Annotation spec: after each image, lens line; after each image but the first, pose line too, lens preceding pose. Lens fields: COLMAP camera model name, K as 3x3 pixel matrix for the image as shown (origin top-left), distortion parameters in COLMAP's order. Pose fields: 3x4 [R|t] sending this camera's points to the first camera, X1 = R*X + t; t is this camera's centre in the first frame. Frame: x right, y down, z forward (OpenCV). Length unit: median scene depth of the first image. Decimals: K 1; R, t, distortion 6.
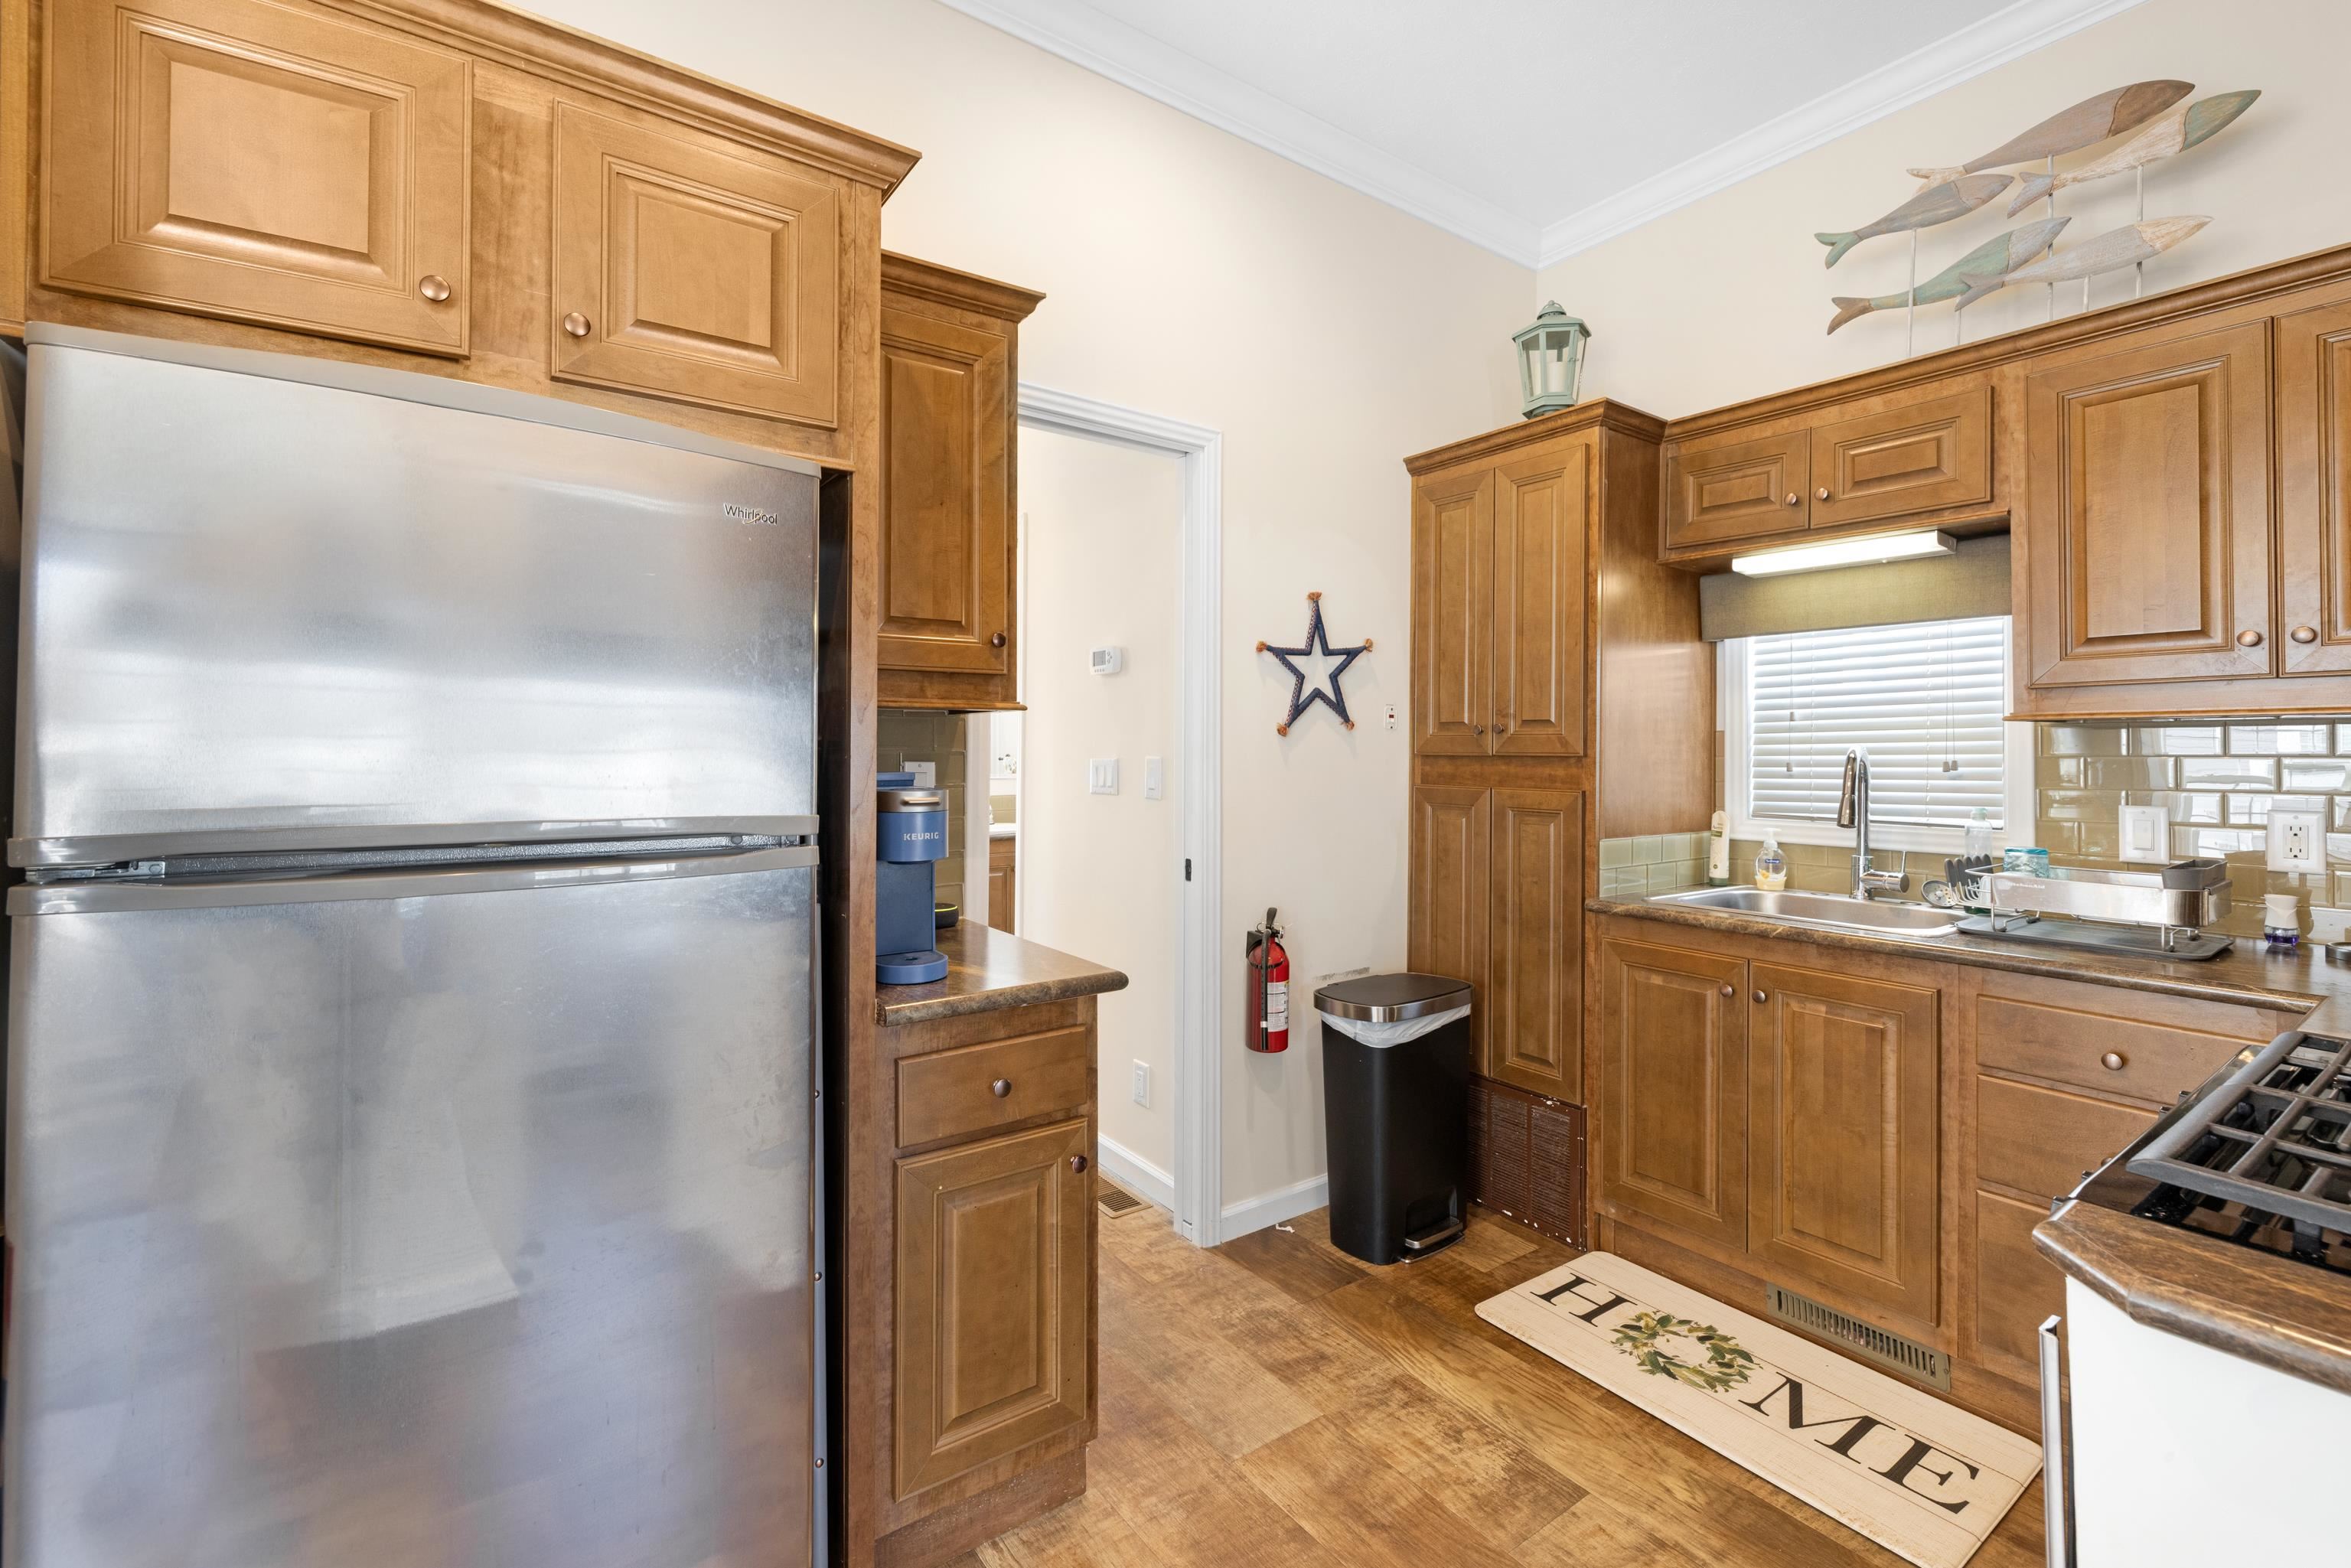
lens RADIAL K [[1017.6, 0, 1202.1], [0, 1017.6, 745.2], [0, 0, 1]] dist [0.000080, -0.000089]
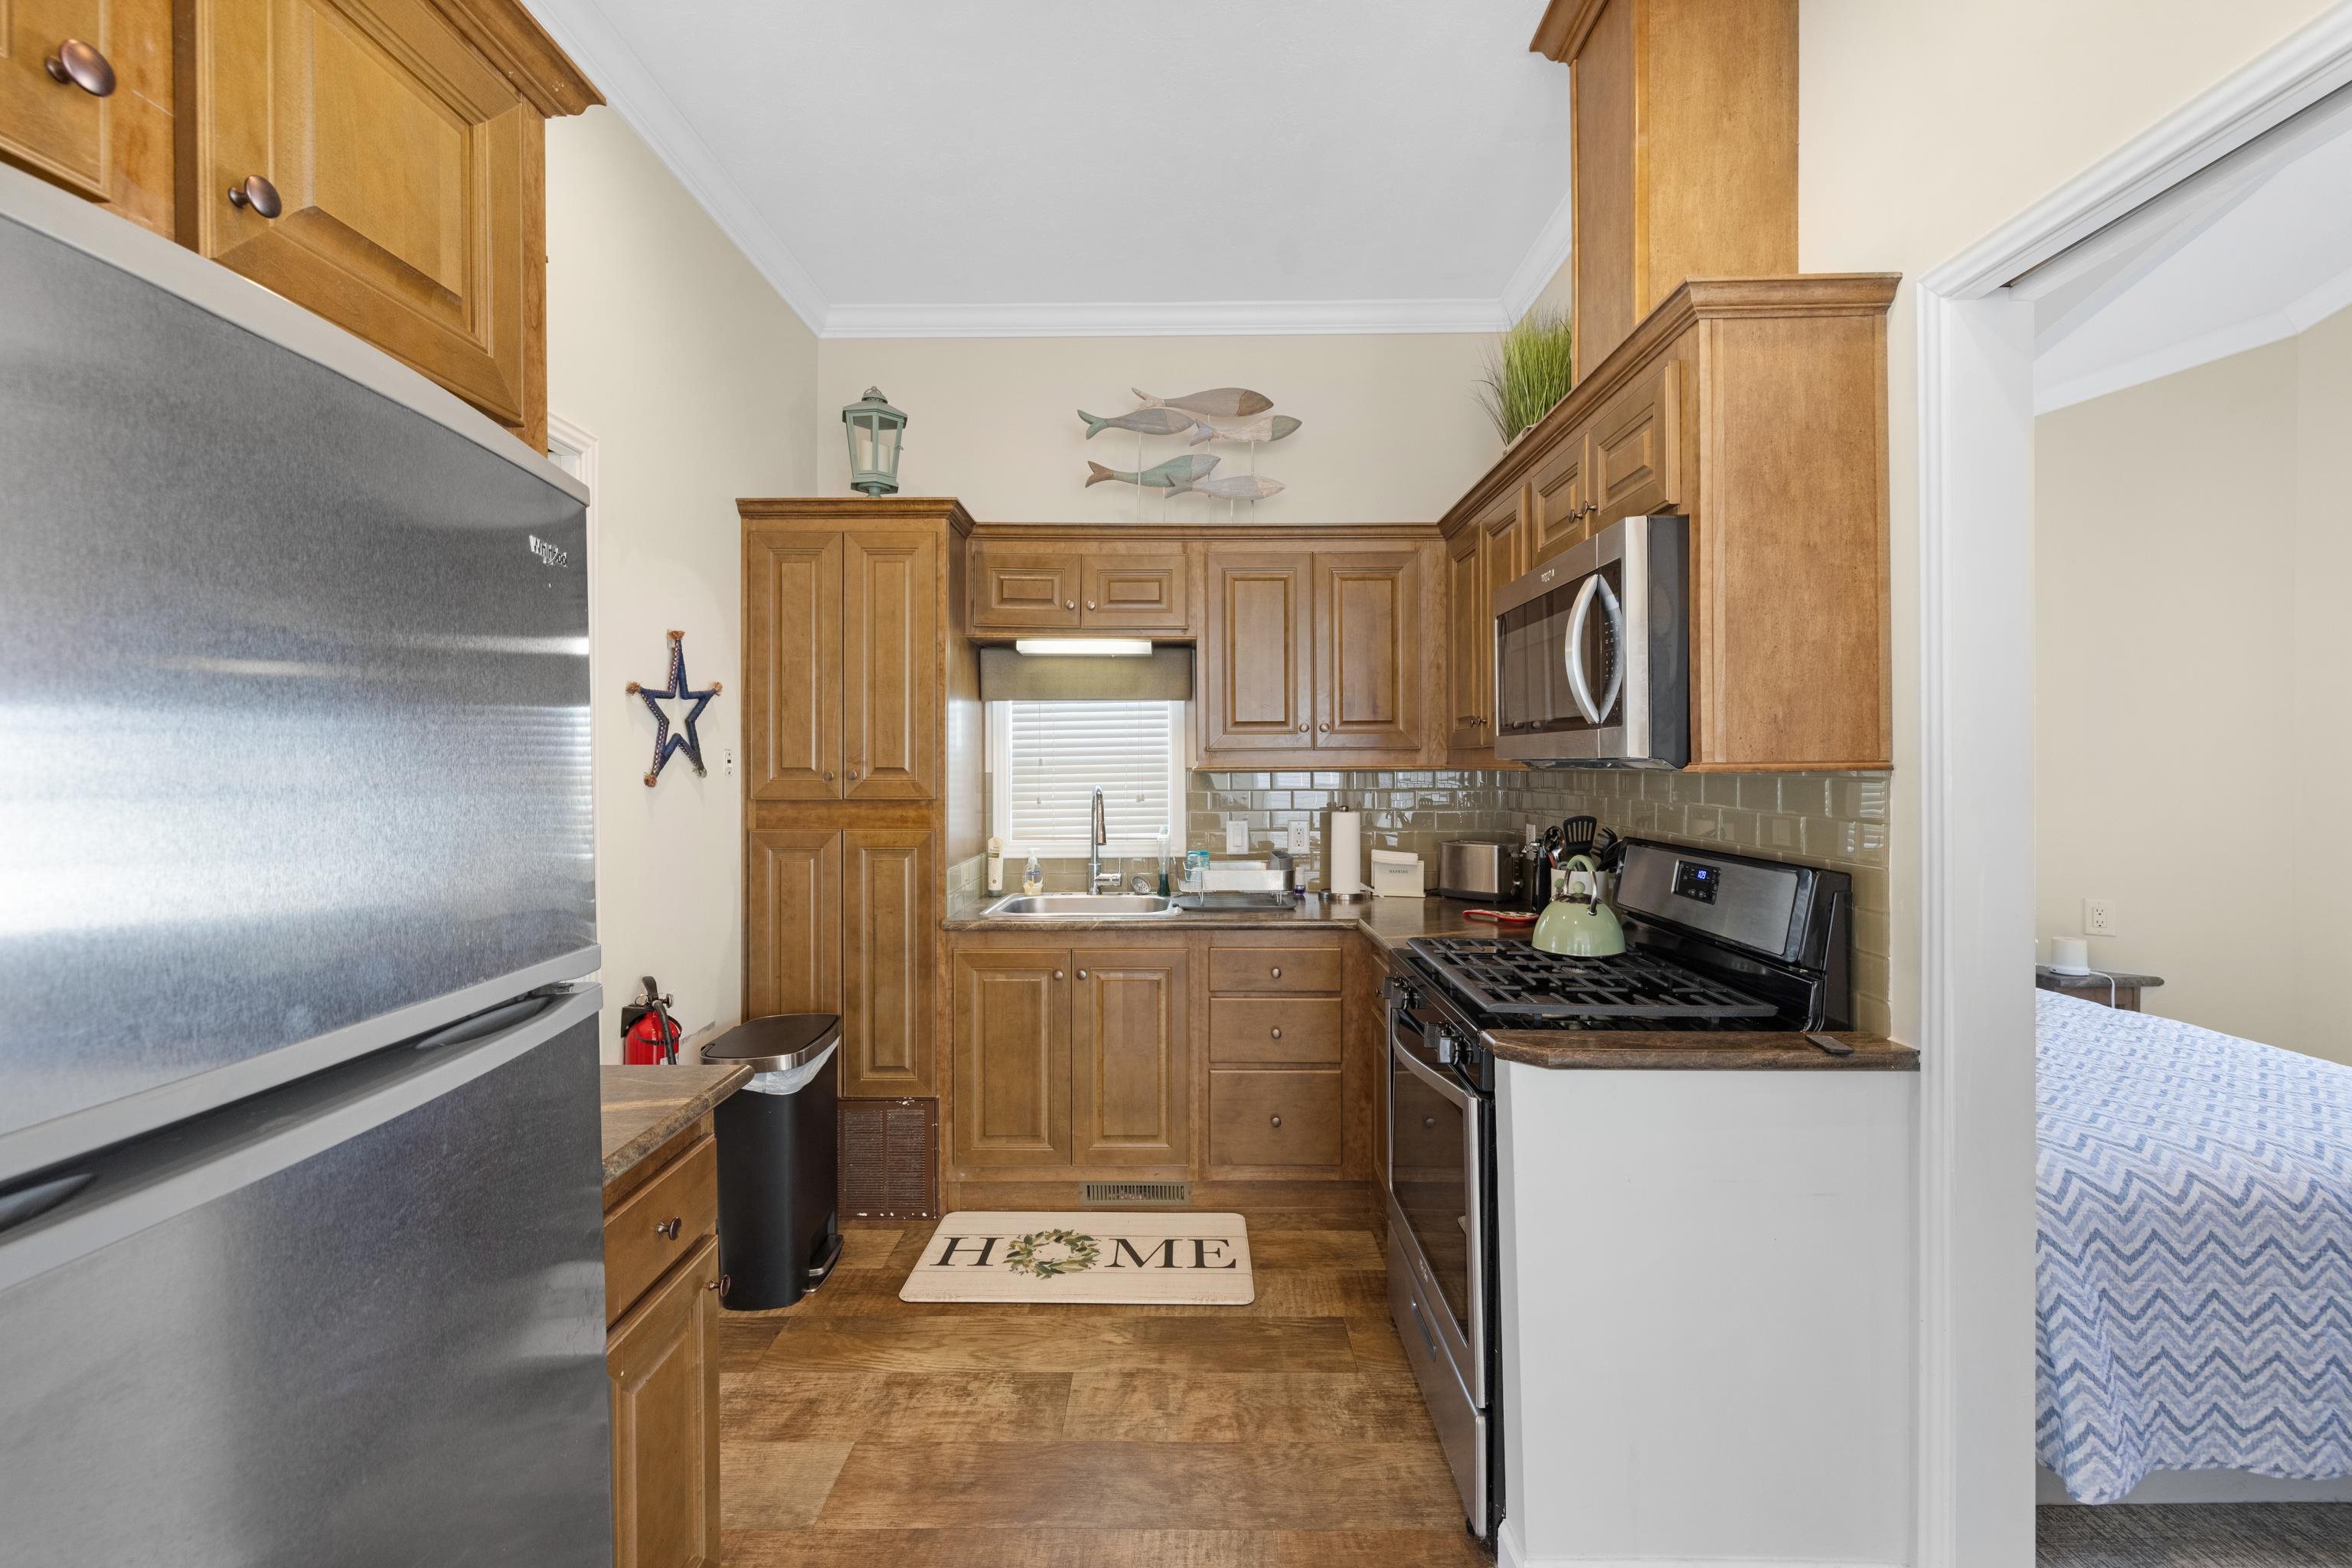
lens RADIAL K [[993.2, 0, 1182.7], [0, 993.2, 773.4], [0, 0, 1]] dist [-0.000105, -0.000114]
pose [[0.586031, -0.013976, 0.810168, -0.399356], [-0.000470, 0.999845, 0.017588, -0.040842], [-0.810288, -0.010688, 0.585934, 0.104581]]
